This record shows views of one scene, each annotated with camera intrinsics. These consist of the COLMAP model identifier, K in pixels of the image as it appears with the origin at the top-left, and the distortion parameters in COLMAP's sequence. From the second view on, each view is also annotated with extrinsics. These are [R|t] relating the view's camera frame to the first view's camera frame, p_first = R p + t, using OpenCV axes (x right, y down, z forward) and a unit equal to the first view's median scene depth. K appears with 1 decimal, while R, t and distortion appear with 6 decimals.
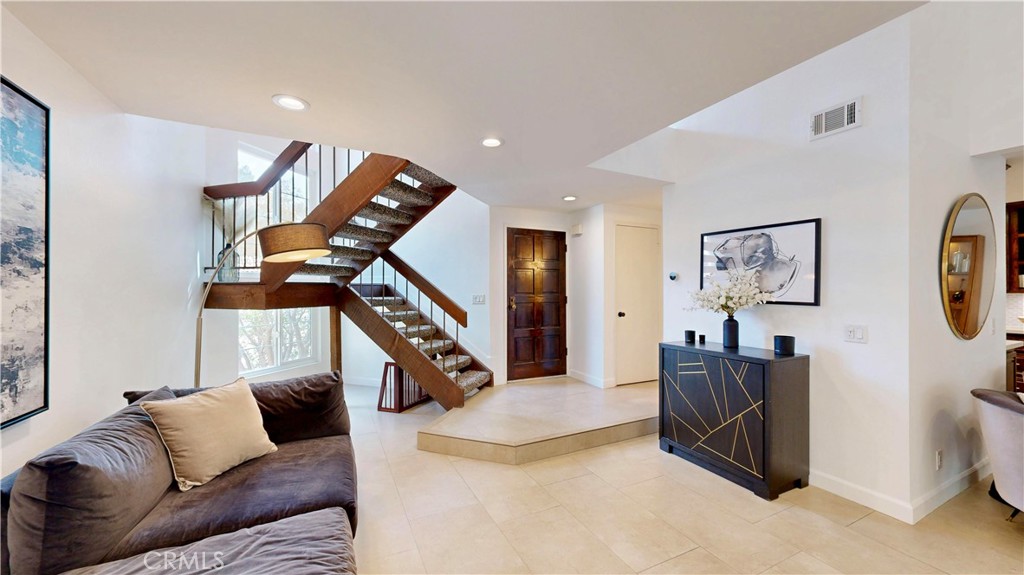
lens RADIAL K [[375.5, 0, 509.4], [0, 375.5, 288.4], [0, 0, 1]] dist [0.000041, -0.000039]
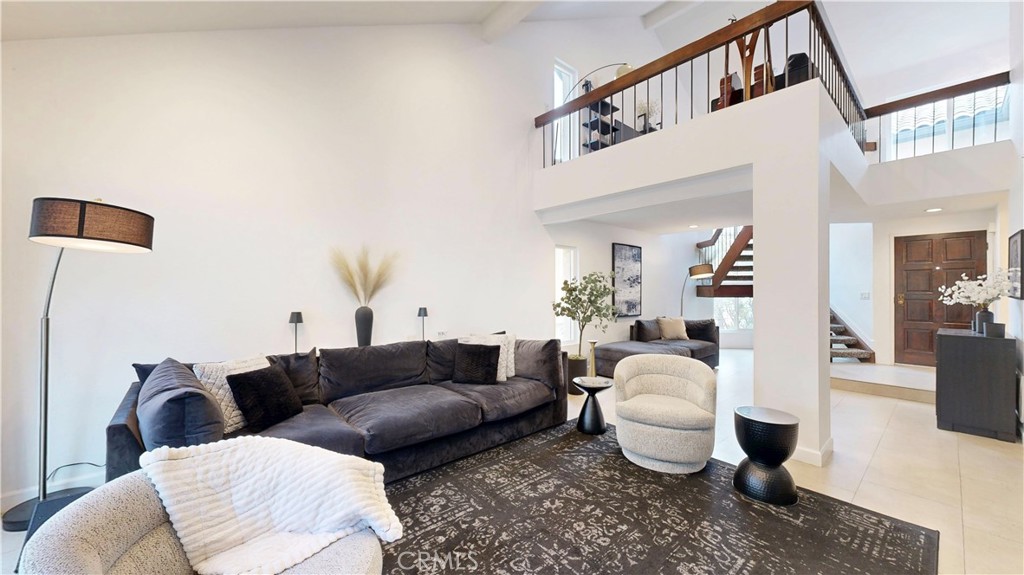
lens RADIAL K [[375.5, 0, 515.2], [0, 375.5, 288.9], [0, 0, 1]] dist [0.000041, -0.000039]
pose [[0.257084, -0.001887, -0.966387, 0.956099], [0.004961, 0.999987, -0.000633, 0.001631], [0.966376, -0.004632, 0.257090, -0.564150]]
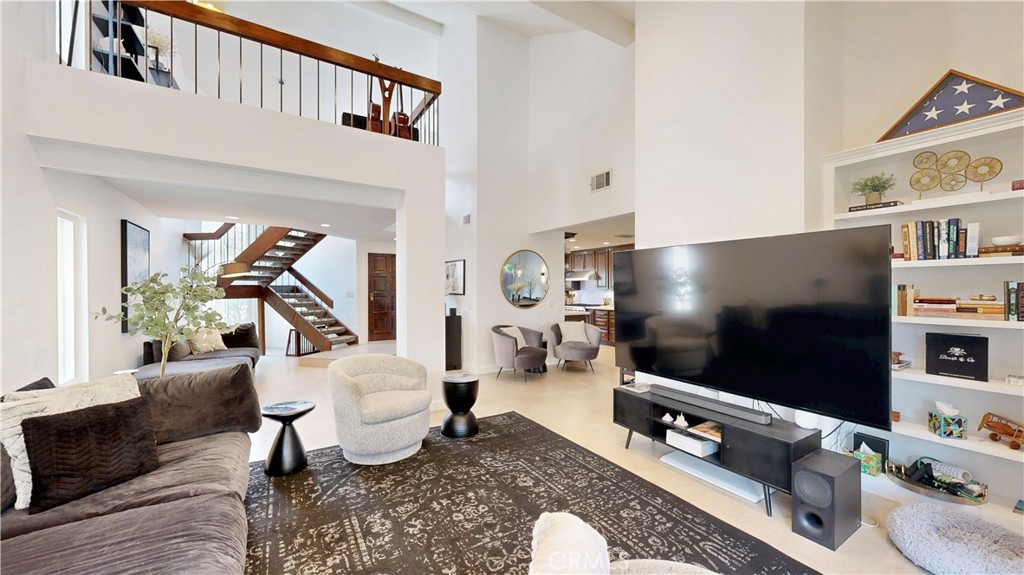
lens RADIAL K [[375.5, 0, 510.8], [0, 375.5, 287.7], [0, 0, 1]] dist [0.000041, -0.000039]
pose [[0.994763, 0.000094, 0.102210, 0.524732], [-0.000137, 1.000000, 0.000411, -0.002715], [-0.102210, -0.000423, 0.994763, -0.876323]]
